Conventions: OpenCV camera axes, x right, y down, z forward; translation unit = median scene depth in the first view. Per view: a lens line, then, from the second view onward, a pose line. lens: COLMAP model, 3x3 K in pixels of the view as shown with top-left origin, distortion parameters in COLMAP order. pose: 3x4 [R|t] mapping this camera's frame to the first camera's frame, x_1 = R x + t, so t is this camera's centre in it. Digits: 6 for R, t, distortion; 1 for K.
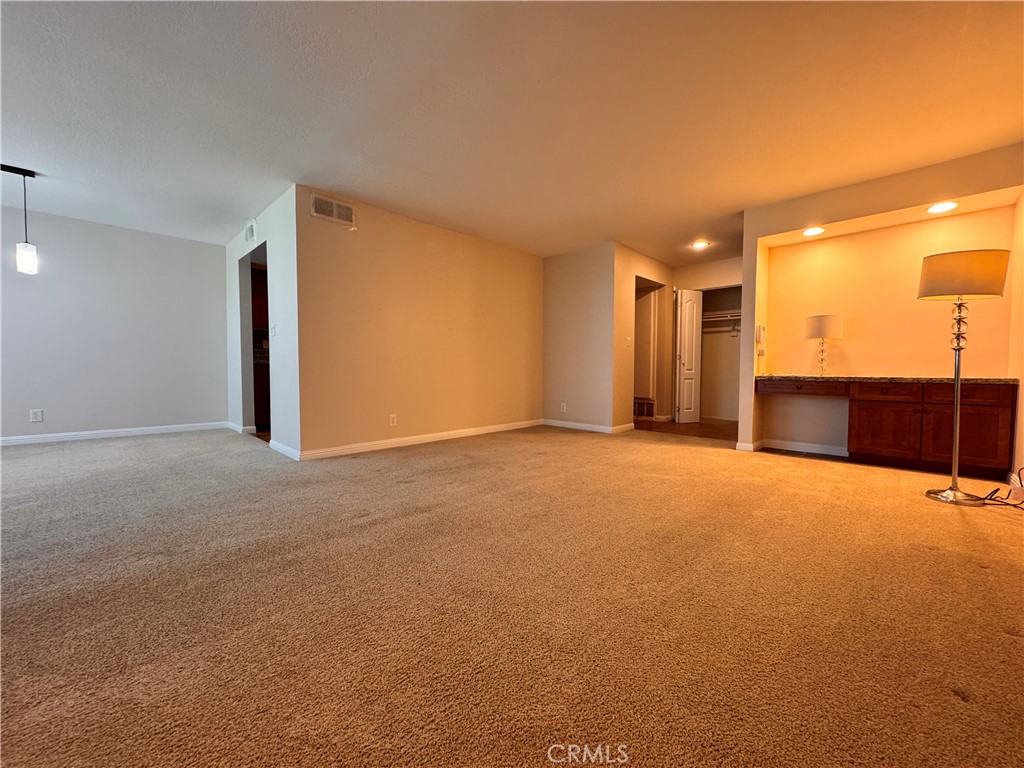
lens RADIAL K [[410.5, 0, 511.5], [0, 410.5, 388.2], [0, 0, 1]] dist [0.001461, -0.000051]
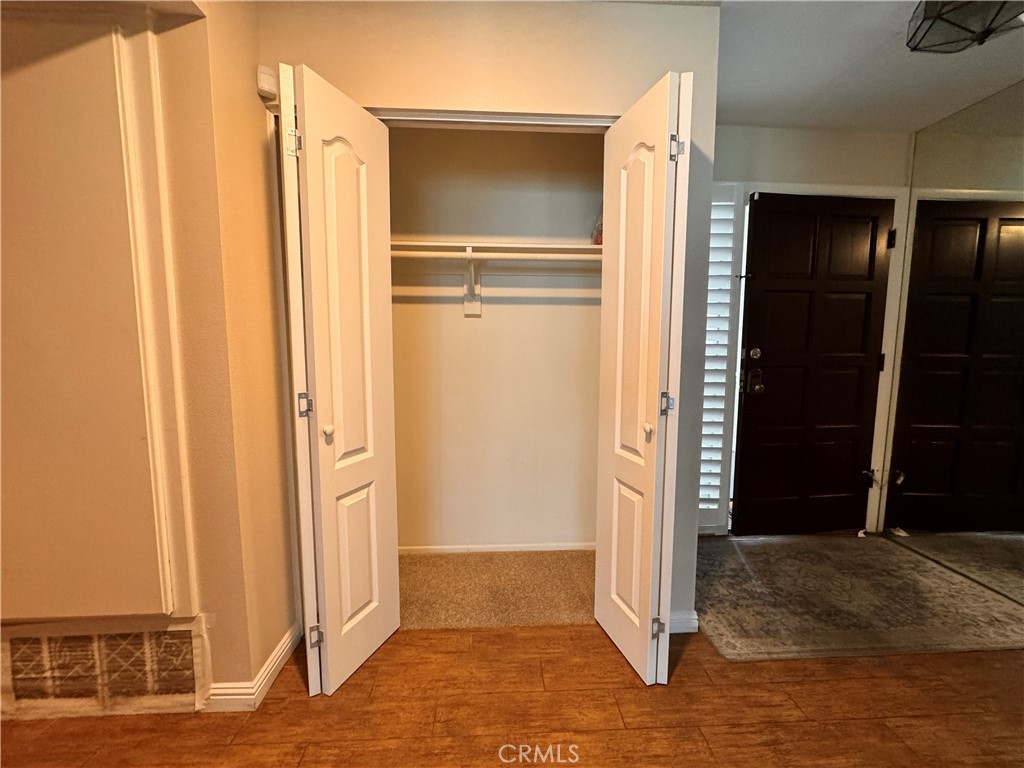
lens RADIAL K [[410.5, 0, 513.9], [0, 410.5, 383.8], [0, 0, 1]] dist [0.001461, -0.000051]
pose [[0.673020, -0.077024, 0.735603, 0.316504], [0.022404, 0.996229, 0.083816, -0.099936], [-0.739285, -0.039929, 0.672207, 0.756543]]
